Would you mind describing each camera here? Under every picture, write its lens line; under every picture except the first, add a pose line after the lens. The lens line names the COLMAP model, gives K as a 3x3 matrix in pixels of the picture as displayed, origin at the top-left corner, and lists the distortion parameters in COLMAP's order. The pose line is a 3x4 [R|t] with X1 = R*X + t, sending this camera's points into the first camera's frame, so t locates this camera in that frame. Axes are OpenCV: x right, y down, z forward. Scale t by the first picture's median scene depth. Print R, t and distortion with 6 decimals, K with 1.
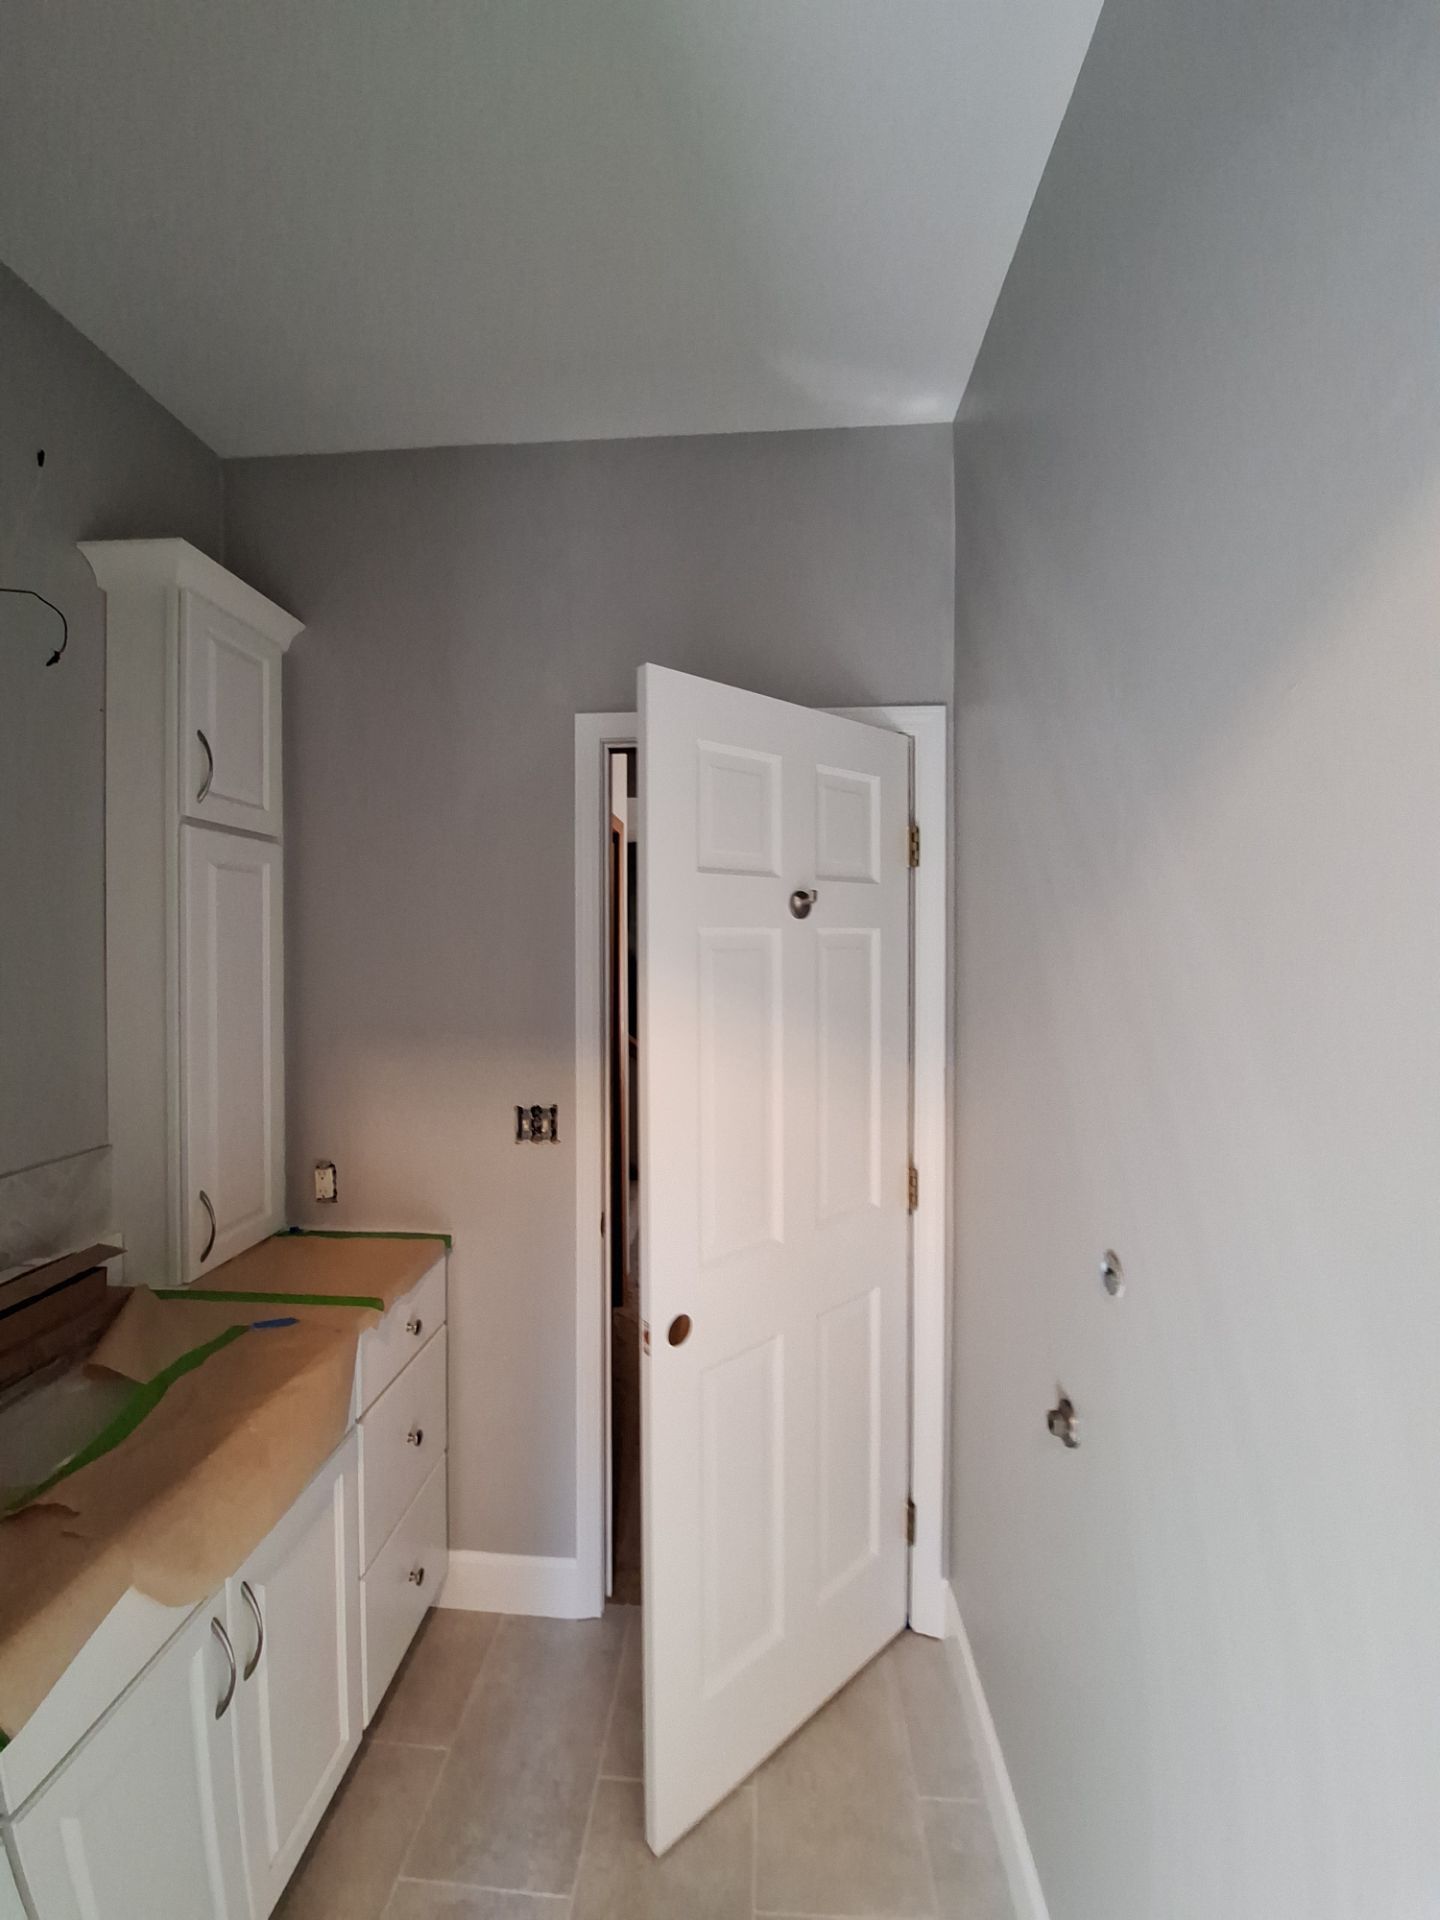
lens RADIAL K [[751.4, 0, 710.6], [0, 751.4, 956.2], [0, 0, 1]] dist [-0.020371, -0.002274]
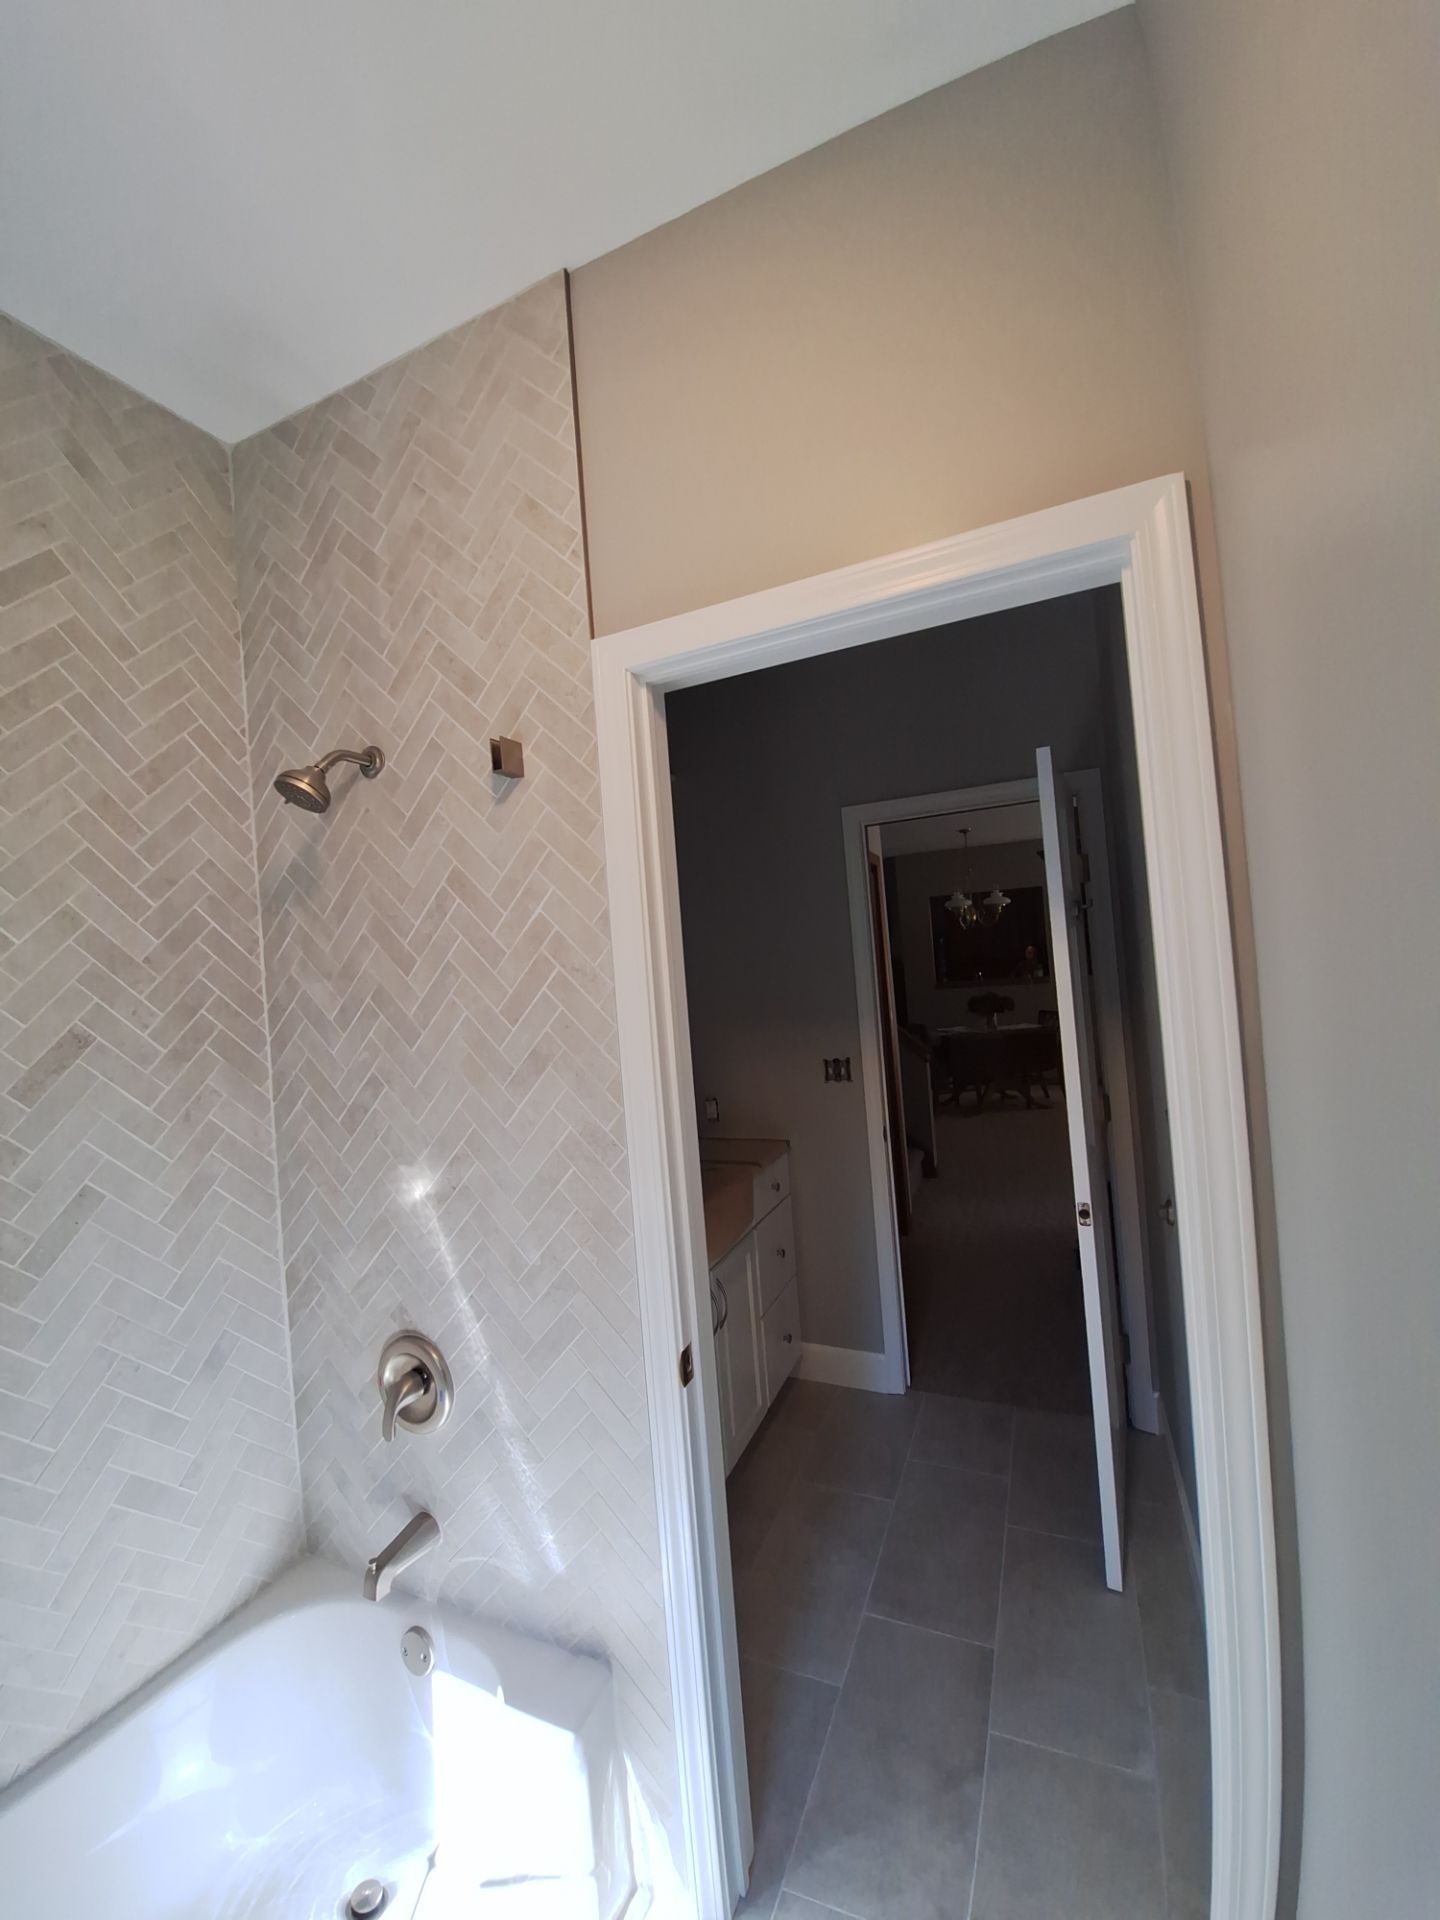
lens RADIAL K [[751.4, 0, 716.0], [0, 751.4, 955.6], [0, 0, 1]] dist [-0.020371, -0.002274]
pose [[0.937646, -0.080745, -0.338084, 0.075583], [0.076676, 0.996733, -0.025399, 0.008843], [0.339031, -0.002108, 0.940773, -0.541128]]
